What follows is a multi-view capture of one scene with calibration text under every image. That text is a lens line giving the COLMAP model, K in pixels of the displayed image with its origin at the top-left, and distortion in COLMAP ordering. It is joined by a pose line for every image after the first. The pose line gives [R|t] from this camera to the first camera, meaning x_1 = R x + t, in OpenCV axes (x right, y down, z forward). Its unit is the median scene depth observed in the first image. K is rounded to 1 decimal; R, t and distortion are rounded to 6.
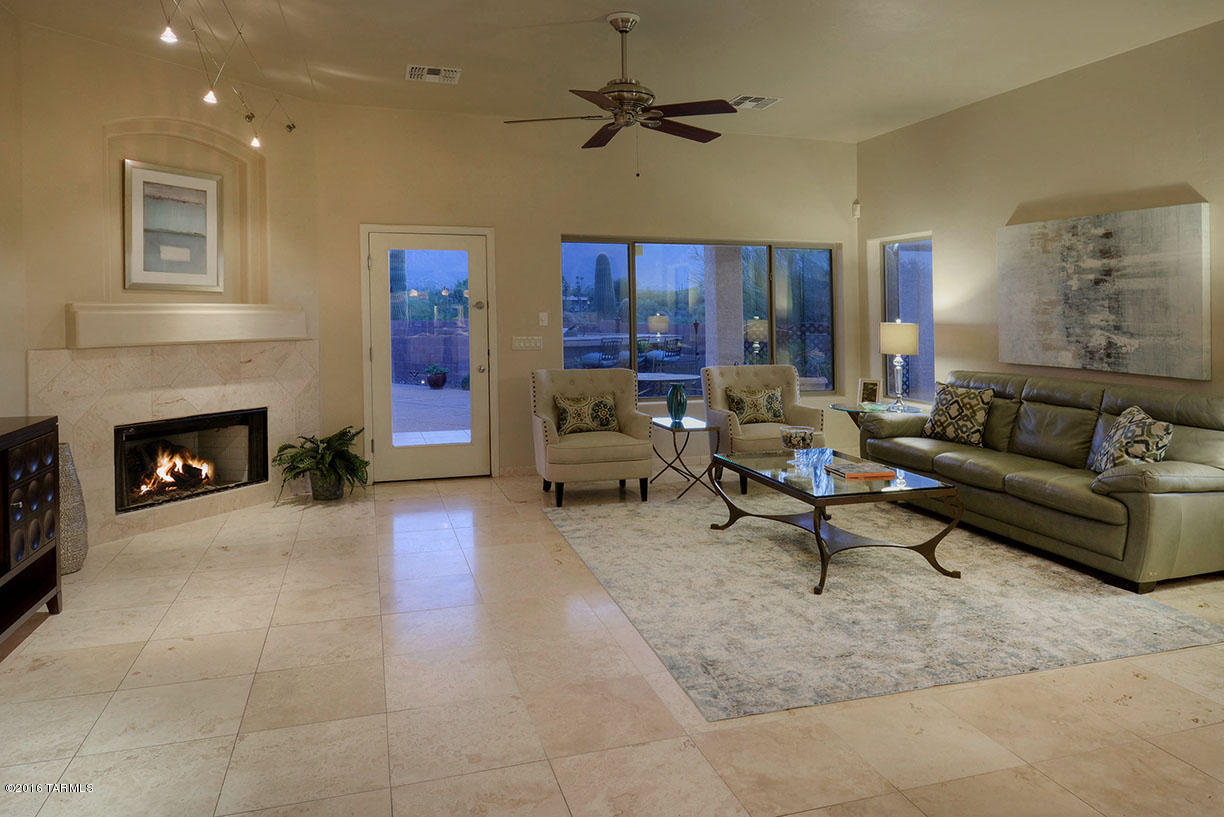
lens RADIAL K [[741.9, 0, 612.2], [0, 741.9, 391.7], [0, 0, 1]] dist [0.002206, 0.050405]
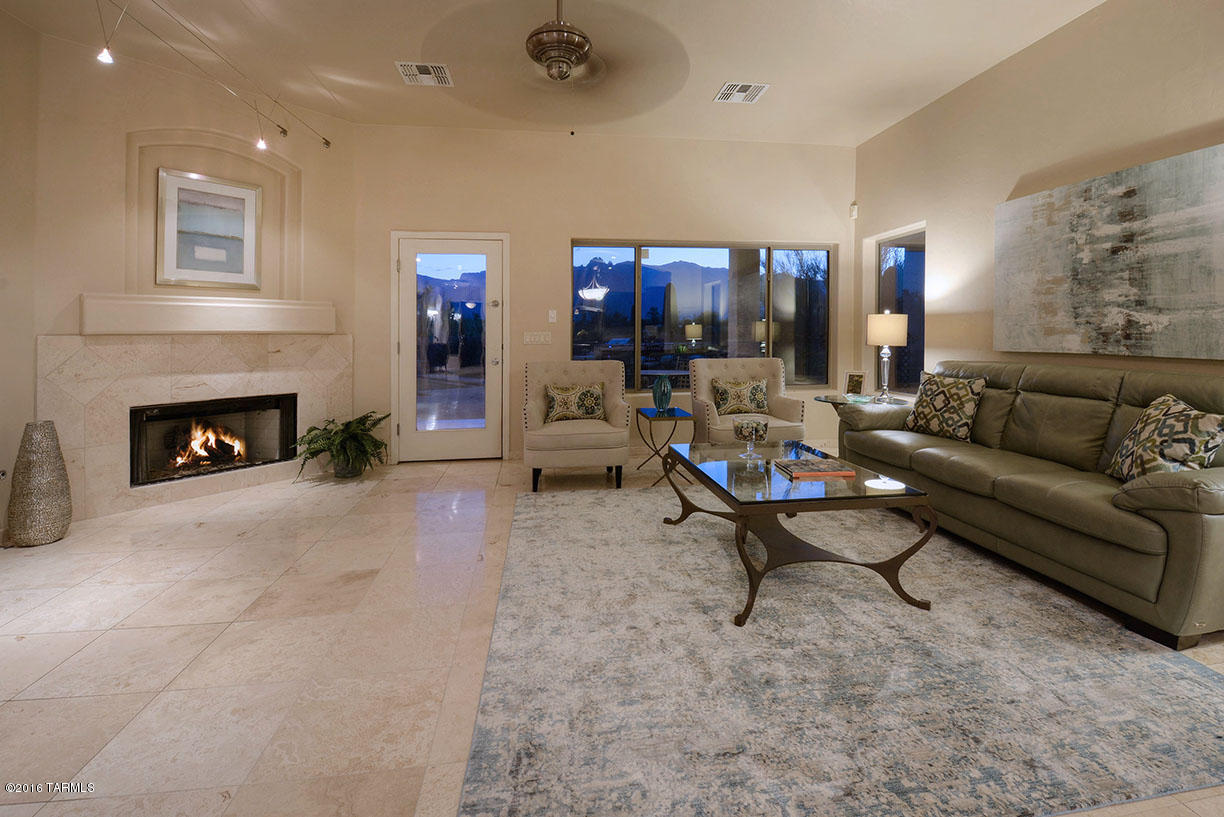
lens RADIAL K [[578.9, 0, 612.0], [0, 578.9, 408.5], [0, 0, 1]] dist [0.010905, -0.009619]
pose [[0.994482, 0.013651, -0.104020, 0.128890], [-0.010355, 0.999429, 0.032160, 0.014306], [0.104400, -0.030905, 0.994055, 0.240128]]
